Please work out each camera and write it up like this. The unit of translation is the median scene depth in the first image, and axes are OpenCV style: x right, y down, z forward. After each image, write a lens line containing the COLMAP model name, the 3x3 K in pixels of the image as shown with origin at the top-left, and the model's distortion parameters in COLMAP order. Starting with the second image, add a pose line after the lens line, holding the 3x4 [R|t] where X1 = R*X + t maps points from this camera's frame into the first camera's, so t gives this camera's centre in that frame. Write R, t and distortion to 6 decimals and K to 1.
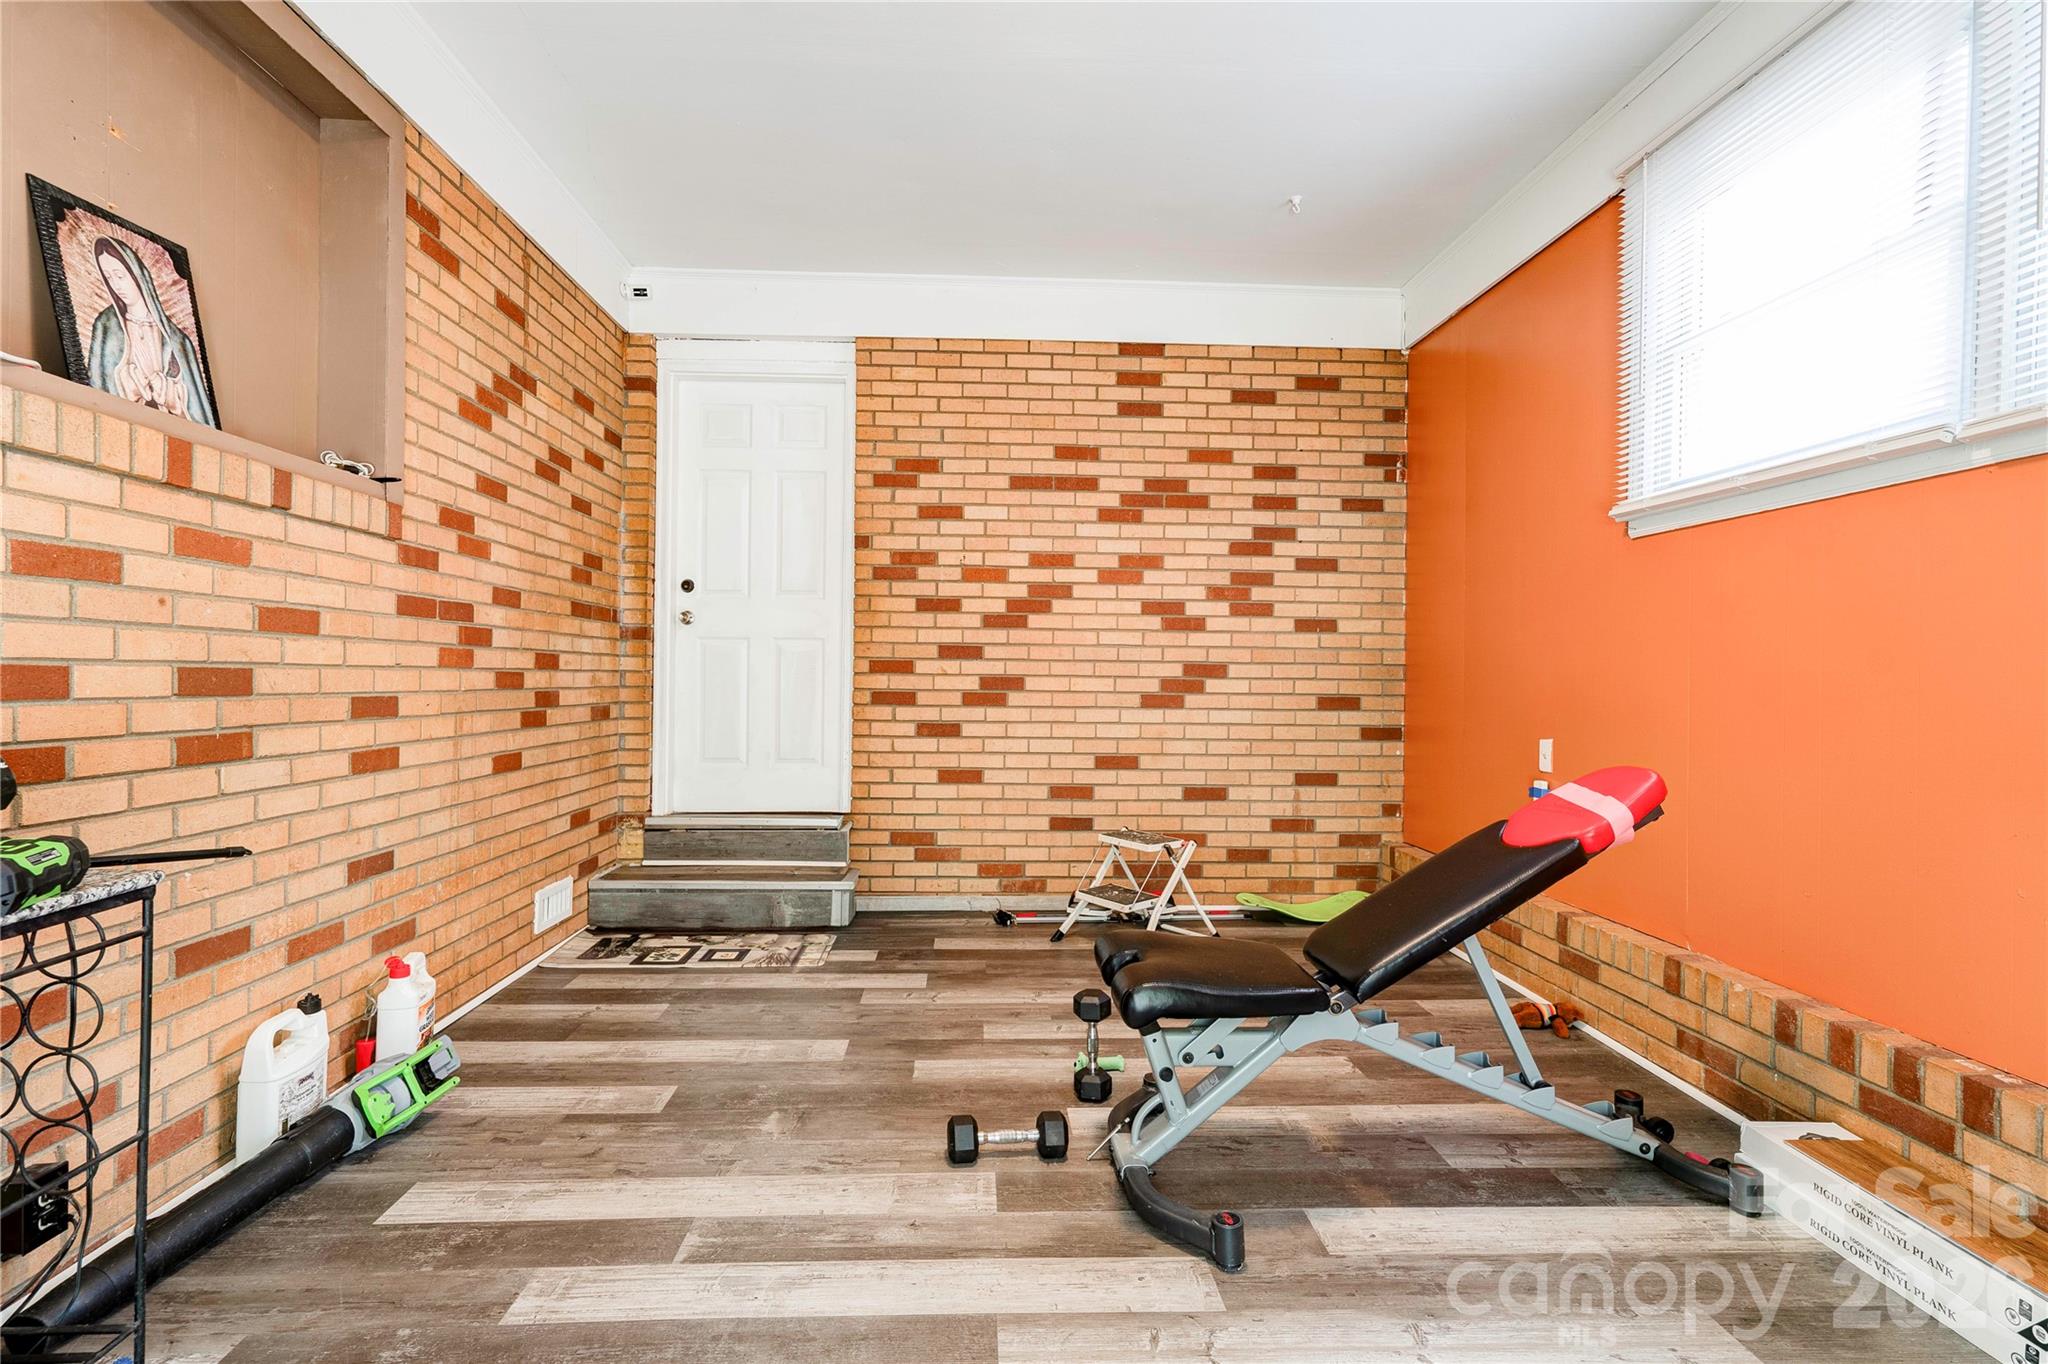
lens RADIAL K [[941.3, 0, 1015.6], [0, 941.3, 673.6], [0, 0, 1]] dist [-0.009752, 0.016777]
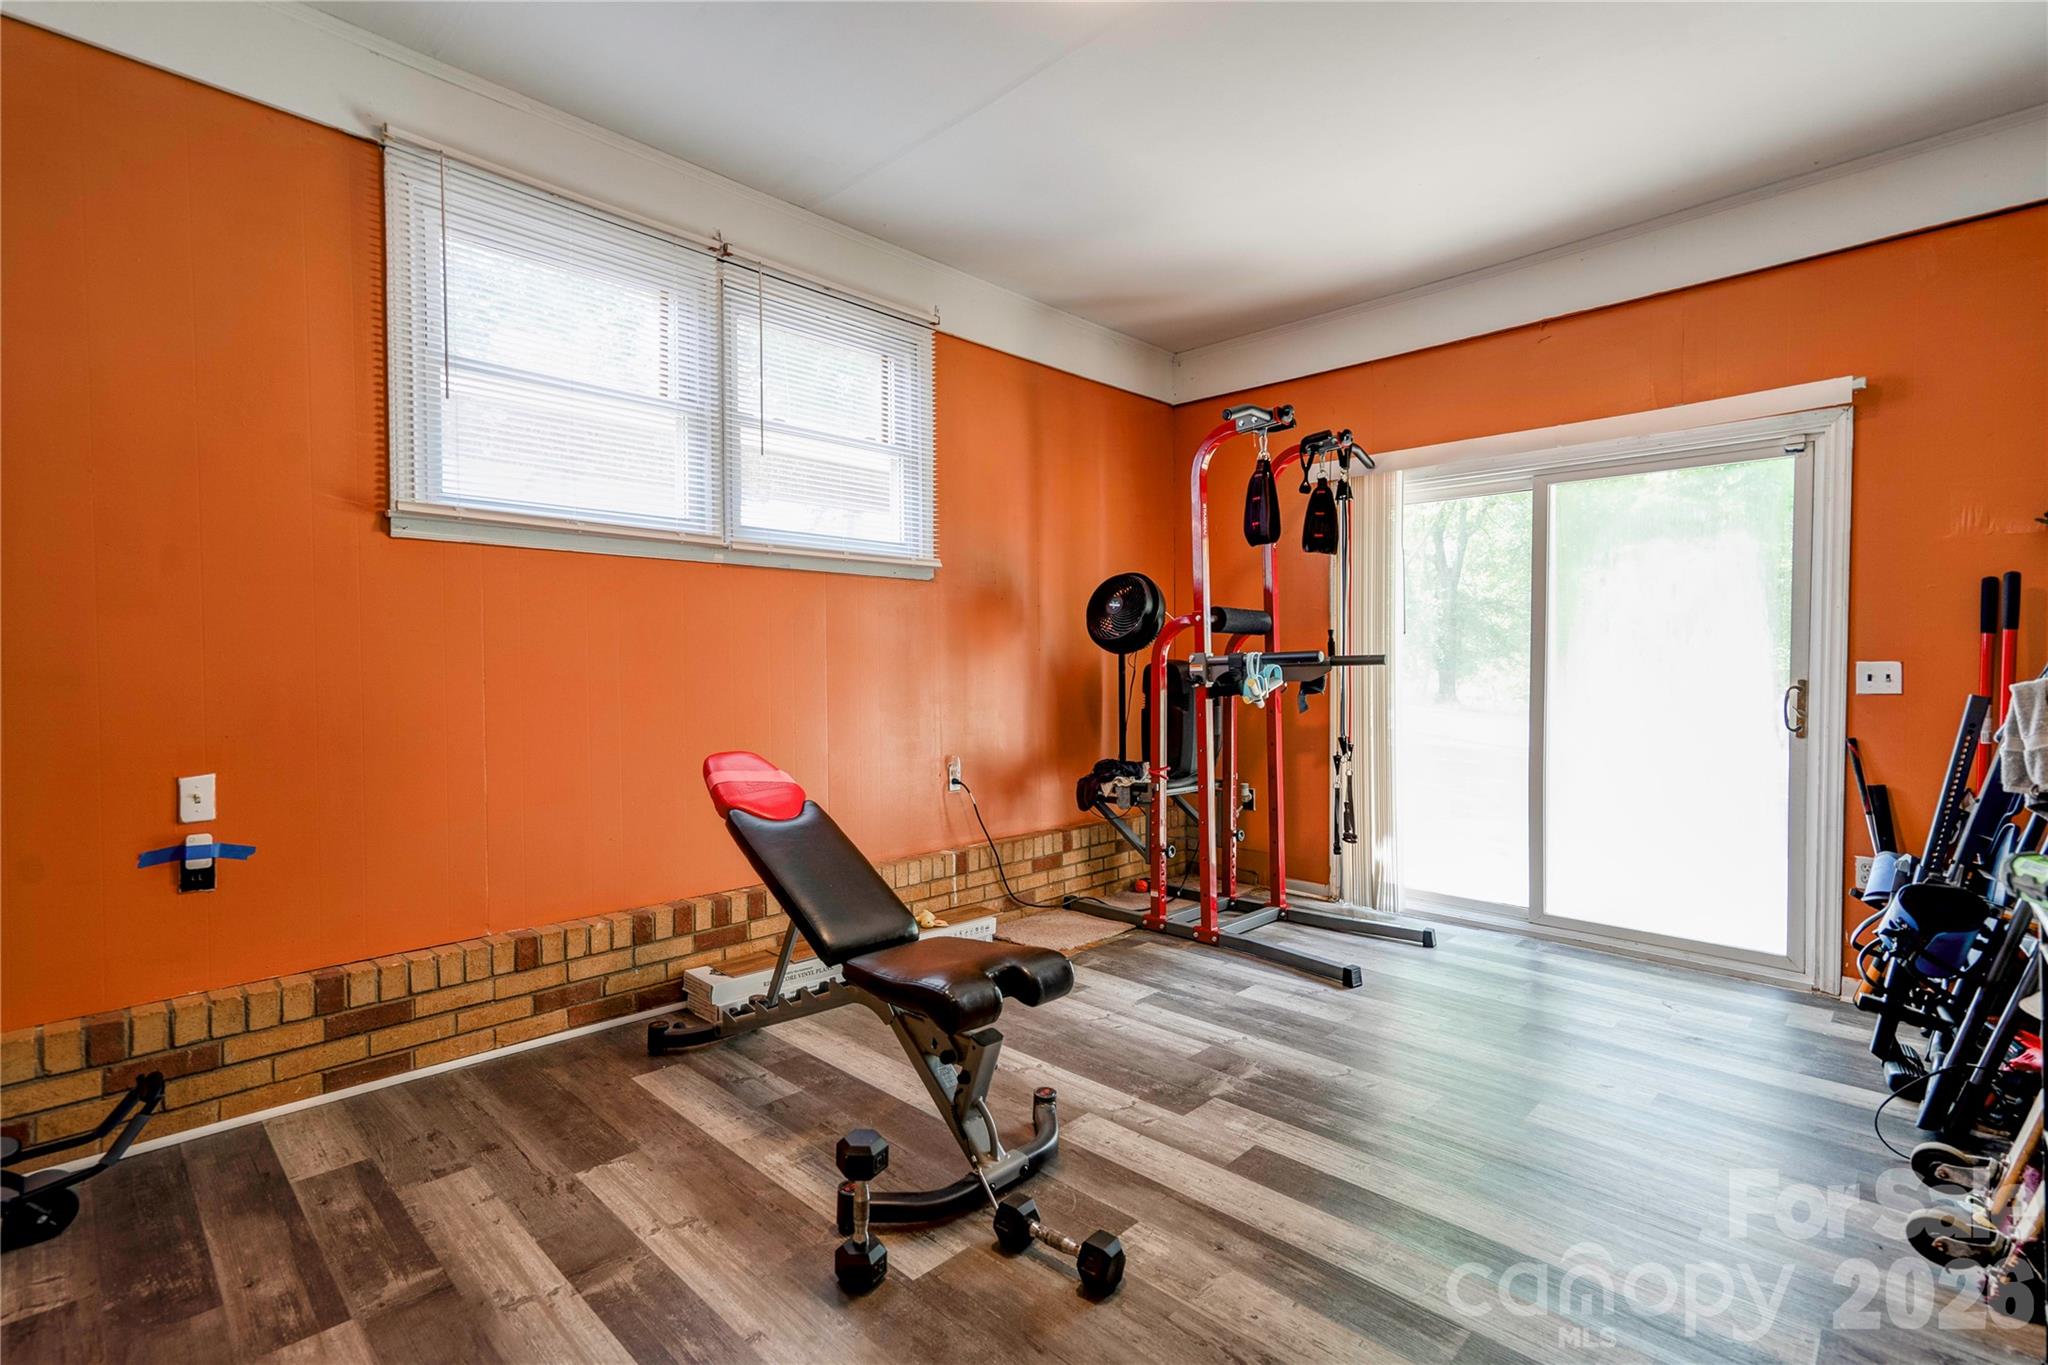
lens RADIAL K [[941.3, 0, 1015.6], [0, 941.3, 674.1], [0, 0, 1]] dist [-0.009752, 0.016777]
pose [[-0.674955, -0.018116, 0.737636, -0.537776], [-0.004099, 0.999775, 0.020803, -0.034751], [-0.737847, 0.011017, -0.674878, 1.427126]]
